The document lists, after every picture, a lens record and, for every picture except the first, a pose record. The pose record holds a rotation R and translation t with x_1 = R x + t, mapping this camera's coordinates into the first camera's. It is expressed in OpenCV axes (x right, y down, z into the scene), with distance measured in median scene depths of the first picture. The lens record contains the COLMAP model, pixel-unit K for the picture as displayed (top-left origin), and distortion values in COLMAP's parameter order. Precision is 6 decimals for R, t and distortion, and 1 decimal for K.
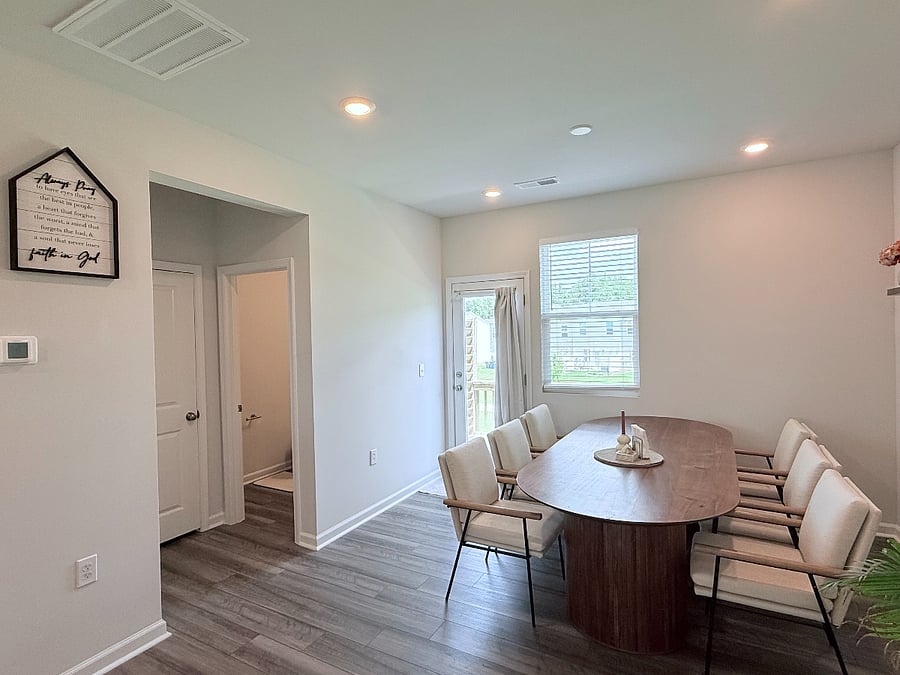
lens RADIAL K [[469.6, 0, 450.0], [0, 469.6, 337.5], [0, 0, 1]] dist [0.002618, 0.000742]
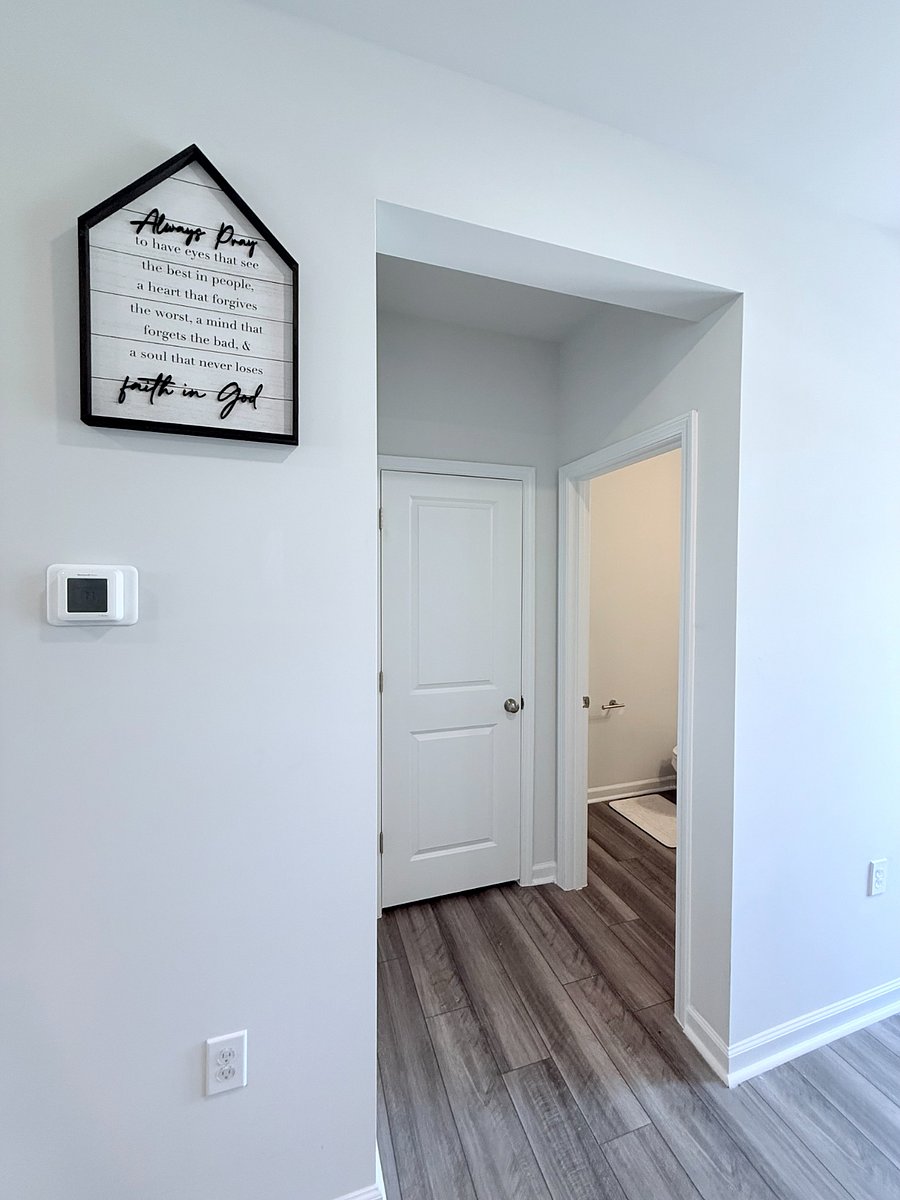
lens RADIAL K [[473.5, 0, 450.0], [0, 473.5, 600.0], [0, 0, 1]] dist [-0.001192, -0.000077]
pose [[0.724996, 0.042943, -0.687413, -0.287008], [-0.025203, 0.999040, 0.035830, 0.005689], [0.688292, -0.008651, 0.725382, 0.780758]]
